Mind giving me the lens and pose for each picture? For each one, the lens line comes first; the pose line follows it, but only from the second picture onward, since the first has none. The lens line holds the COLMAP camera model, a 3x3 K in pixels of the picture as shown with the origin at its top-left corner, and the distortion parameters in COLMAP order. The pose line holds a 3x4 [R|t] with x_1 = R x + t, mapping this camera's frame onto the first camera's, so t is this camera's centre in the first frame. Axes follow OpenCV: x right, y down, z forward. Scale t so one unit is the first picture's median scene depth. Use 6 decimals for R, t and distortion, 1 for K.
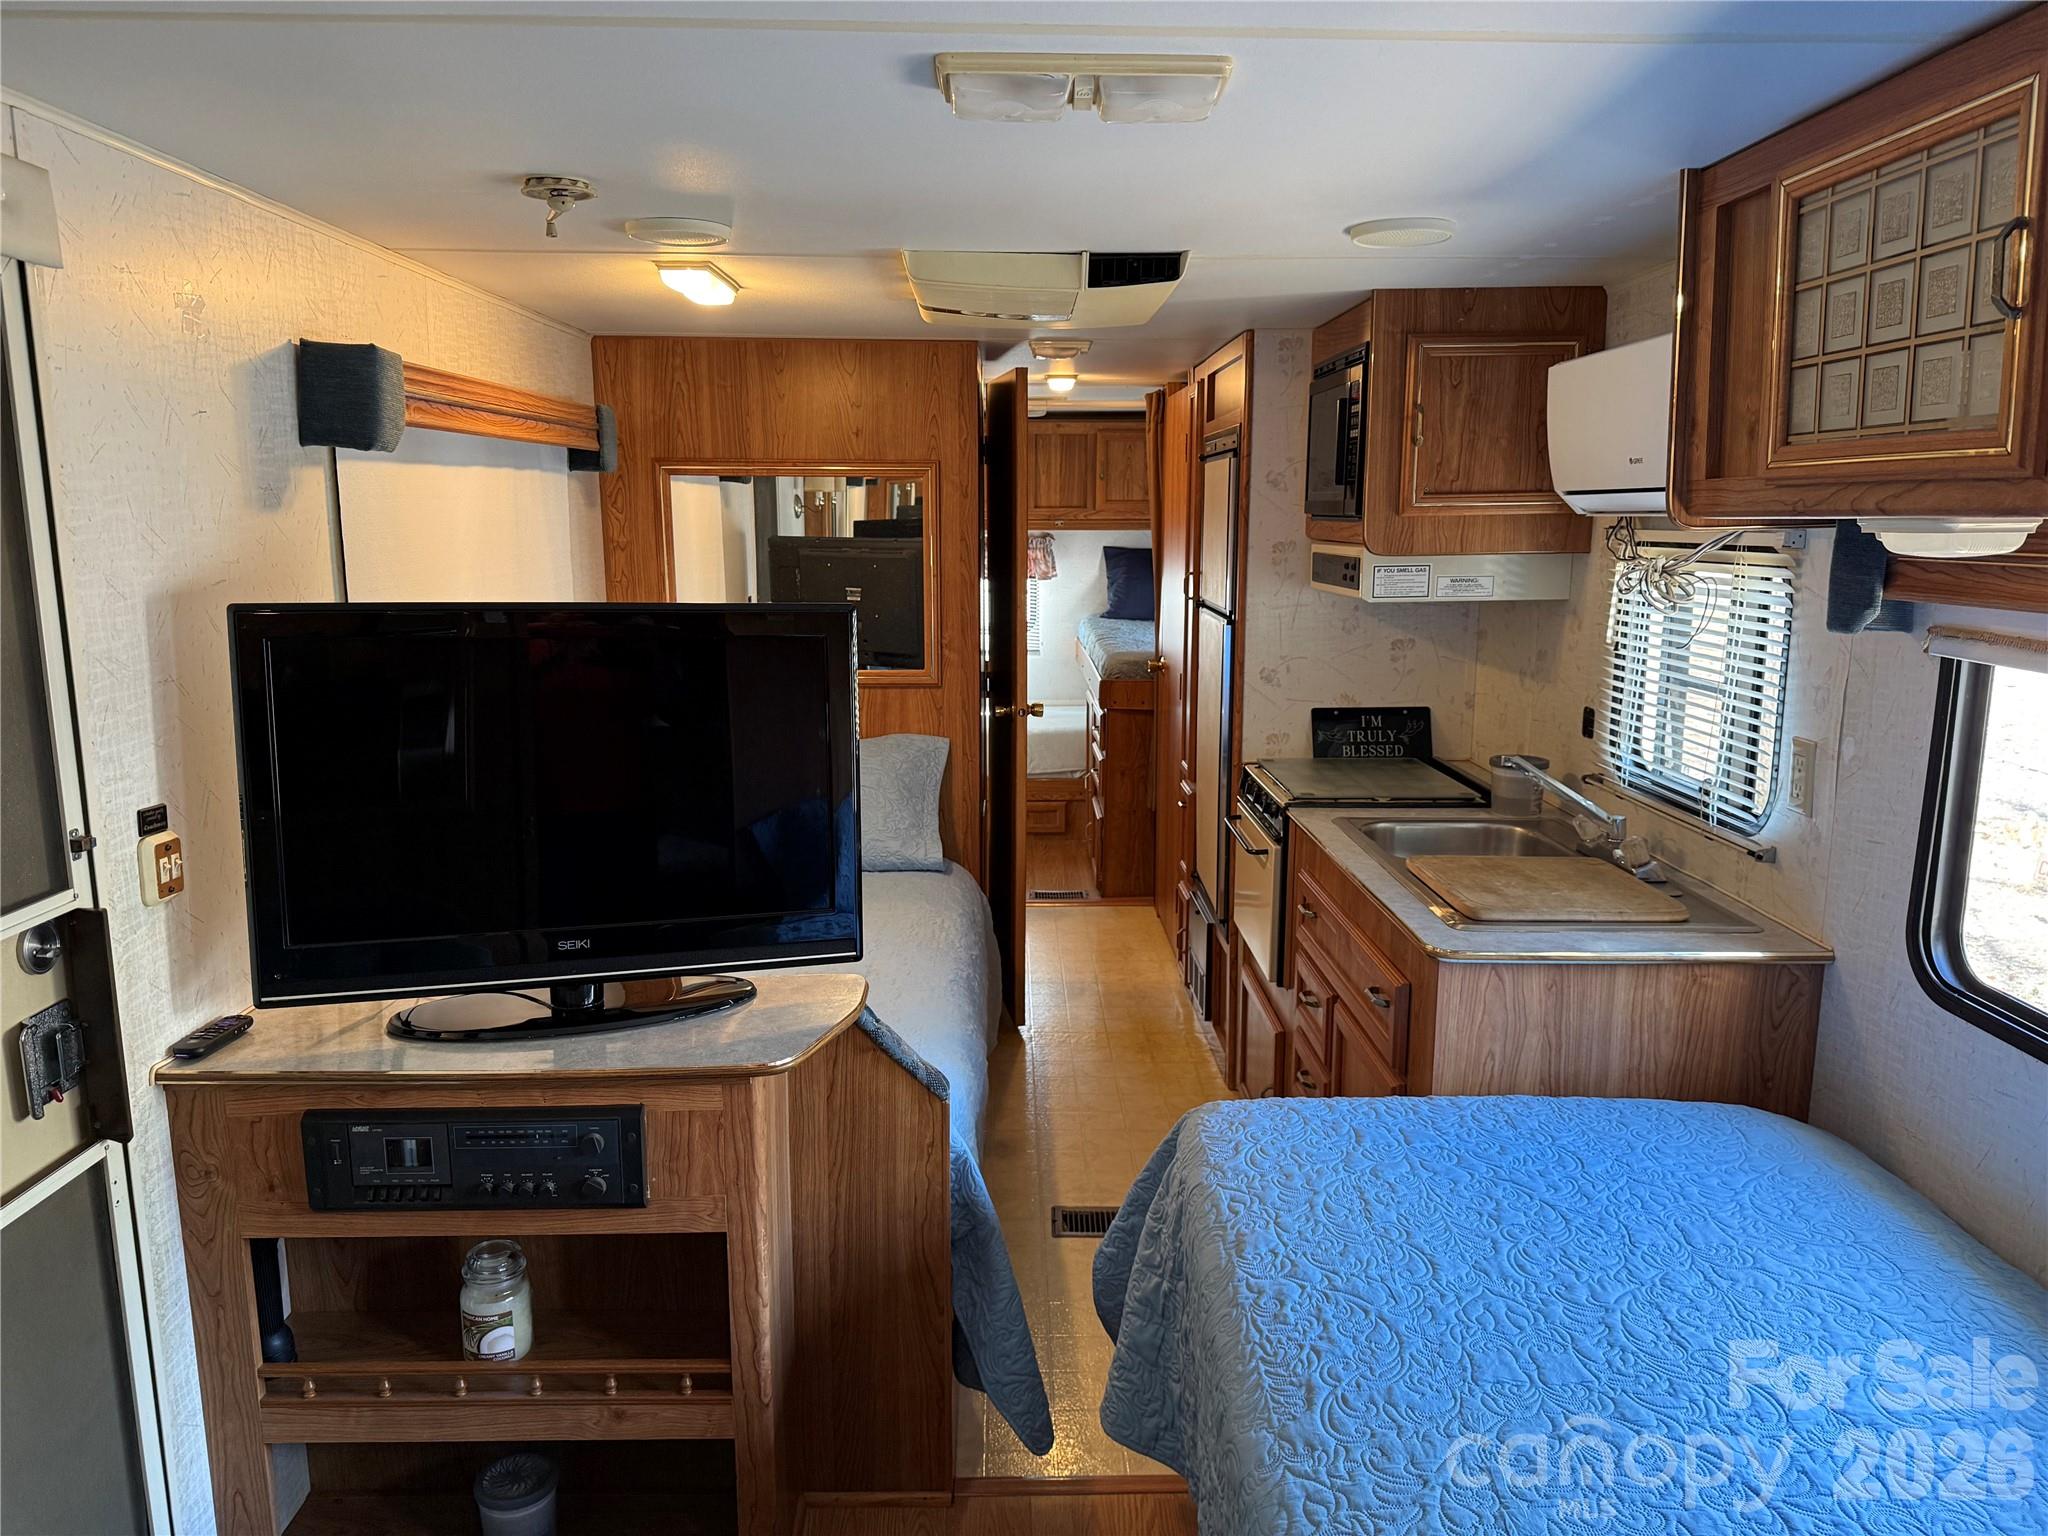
lens RADIAL K [[1447.8, 0, 1010.5], [0, 1447.8, 779.4], [0, 0, 1]] dist [0.036221, -0.033824]
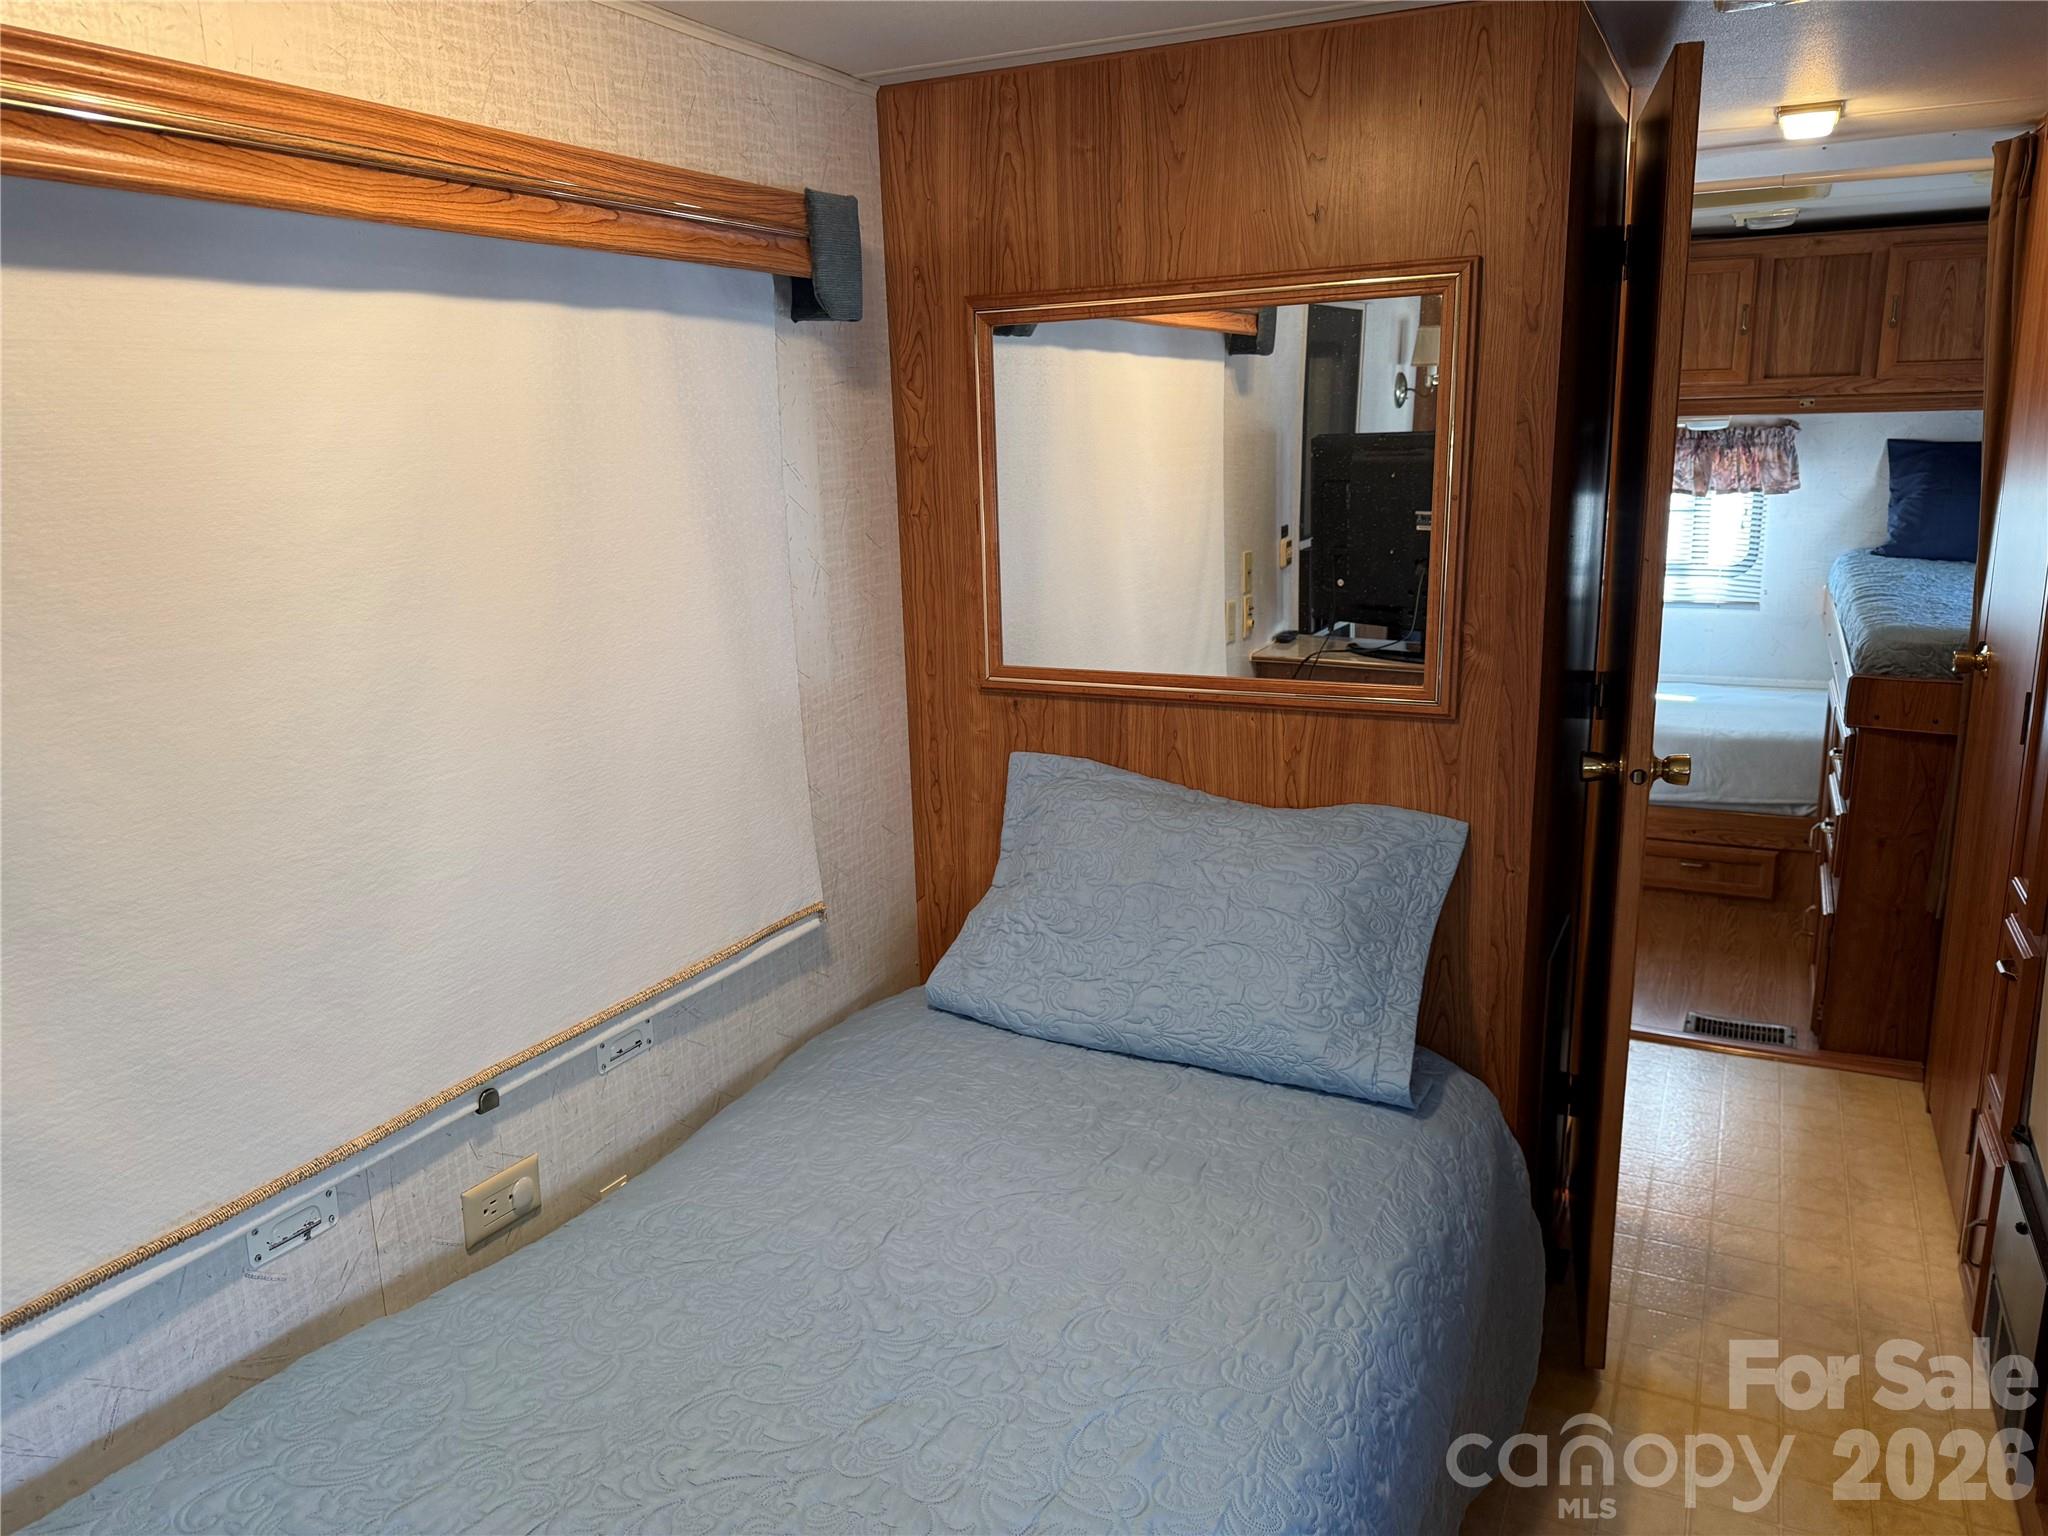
lens RADIAL K [[1447.8, 0, 1024.5], [0, 1447.8, 770.9], [0, 0, 1]] dist [0.036221, -0.033824]
pose [[0.891295, 0.077567, -0.446740, 0.059093], [-0.054110, 0.996414, 0.065051, -0.093562], [0.450184, -0.033806, 0.892296, 0.634029]]
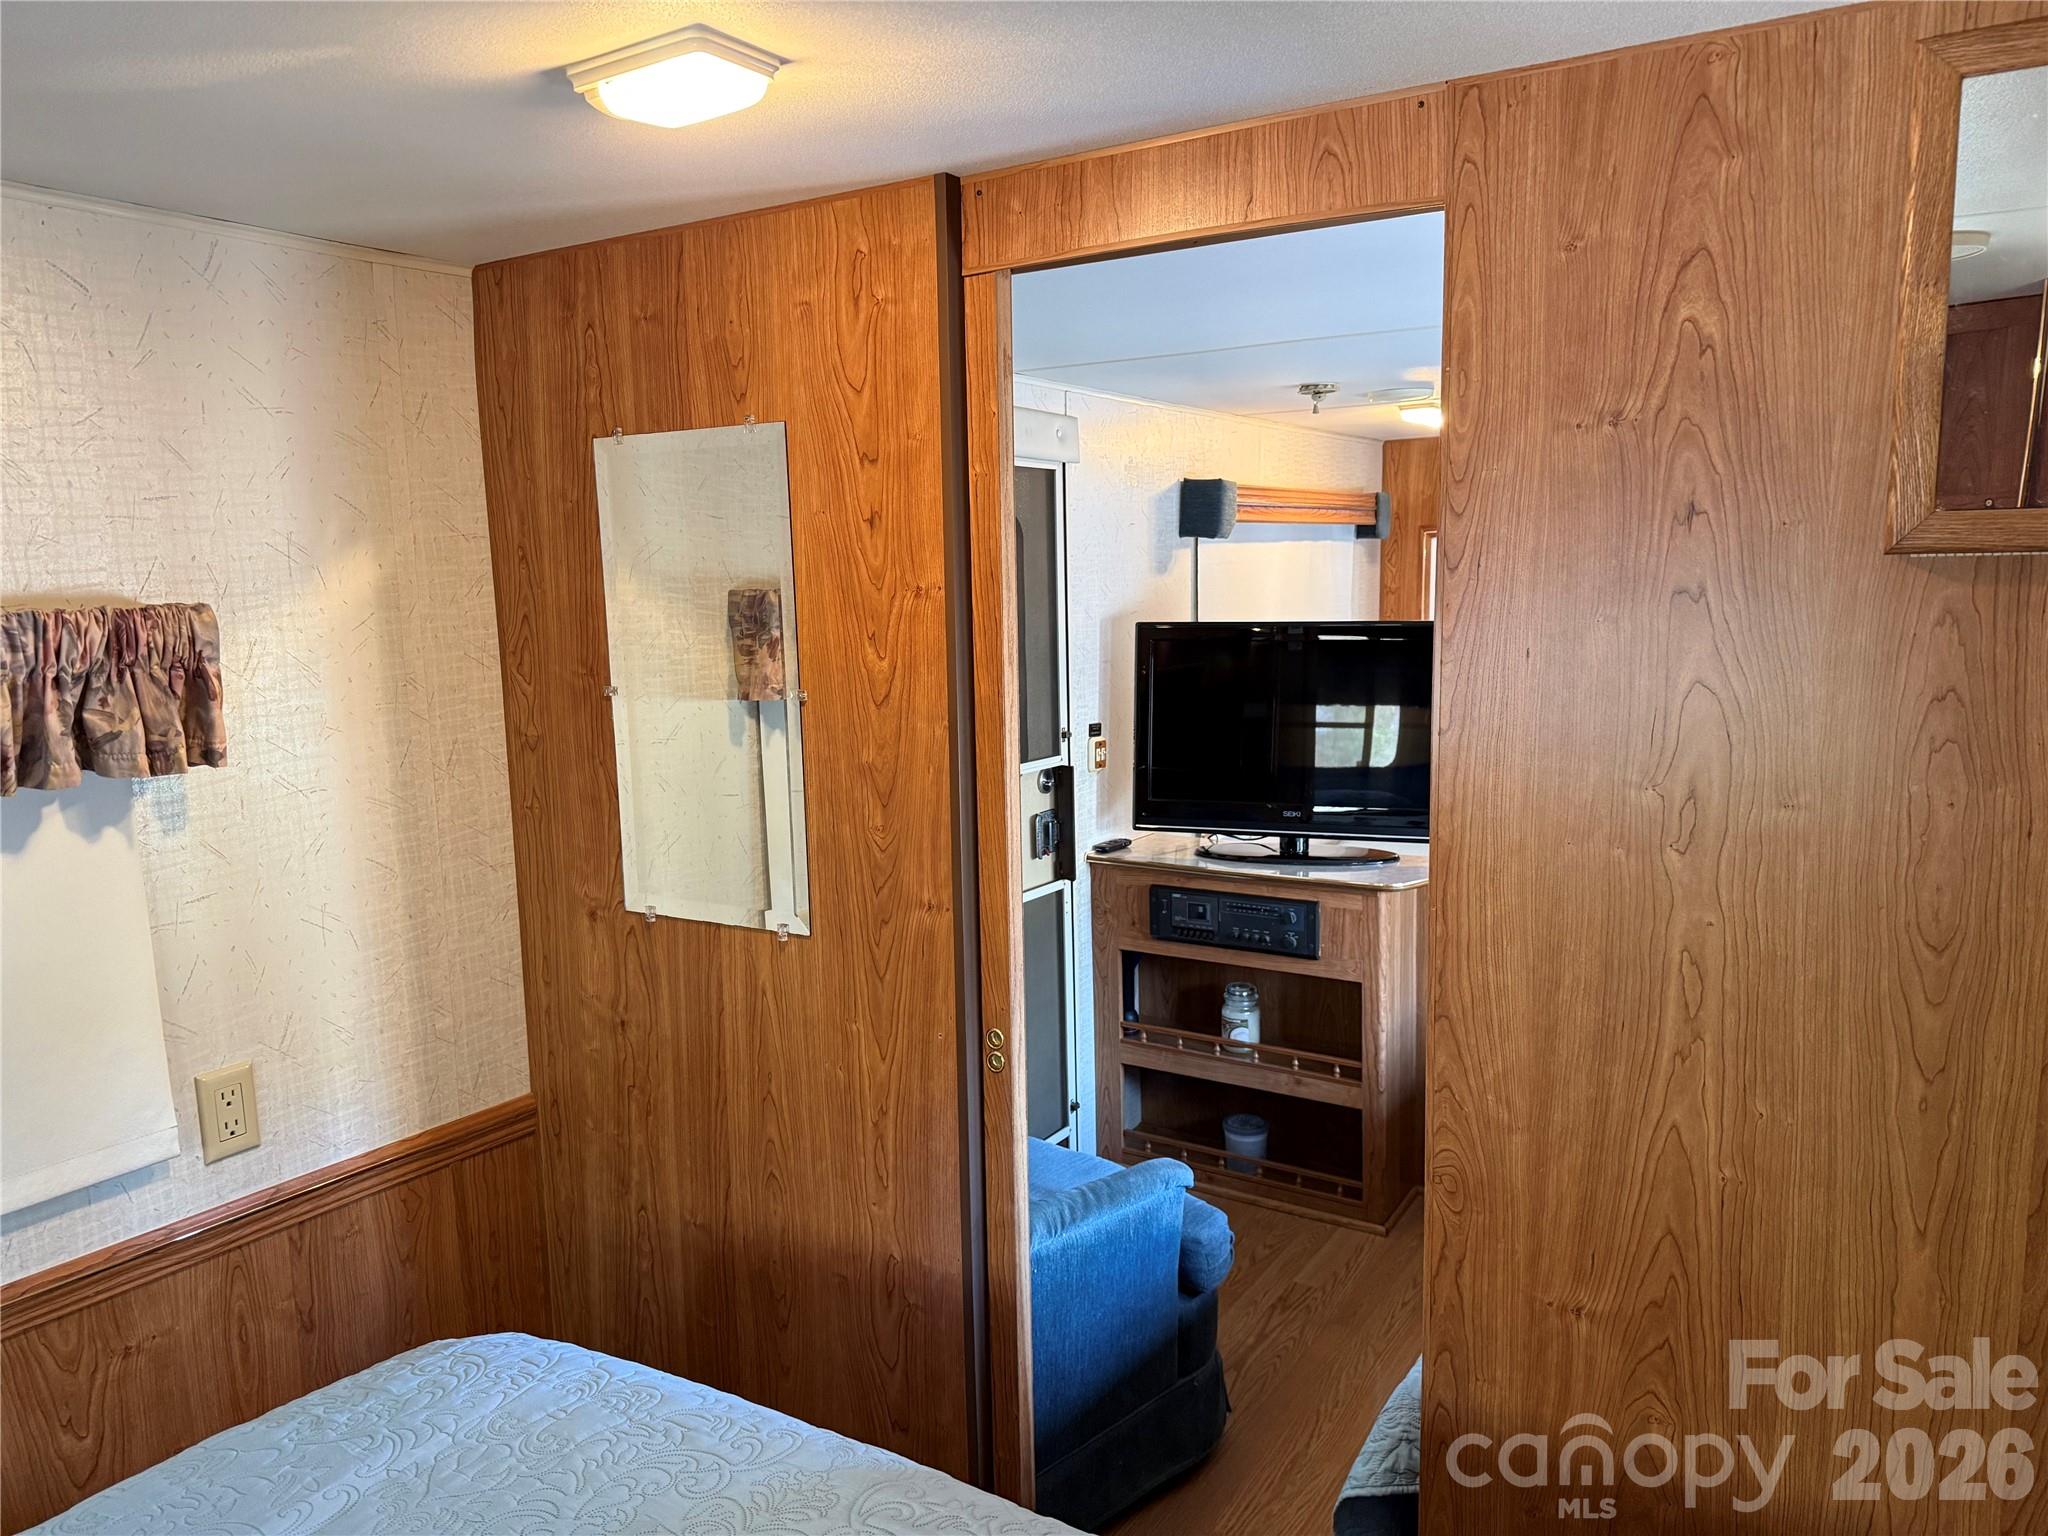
lens RADIAL K [[1447.8, 0, 1019.5], [0, 1447.8, 766.6], [0, 0, 1]] dist [0.036221, -0.033824]
pose [[0.837050, 0.054055, -0.544450, 0.255209], [-0.075704, 0.996978, -0.017407, 0.075498], [0.541864, 0.055788, 0.838612, -0.447737]]
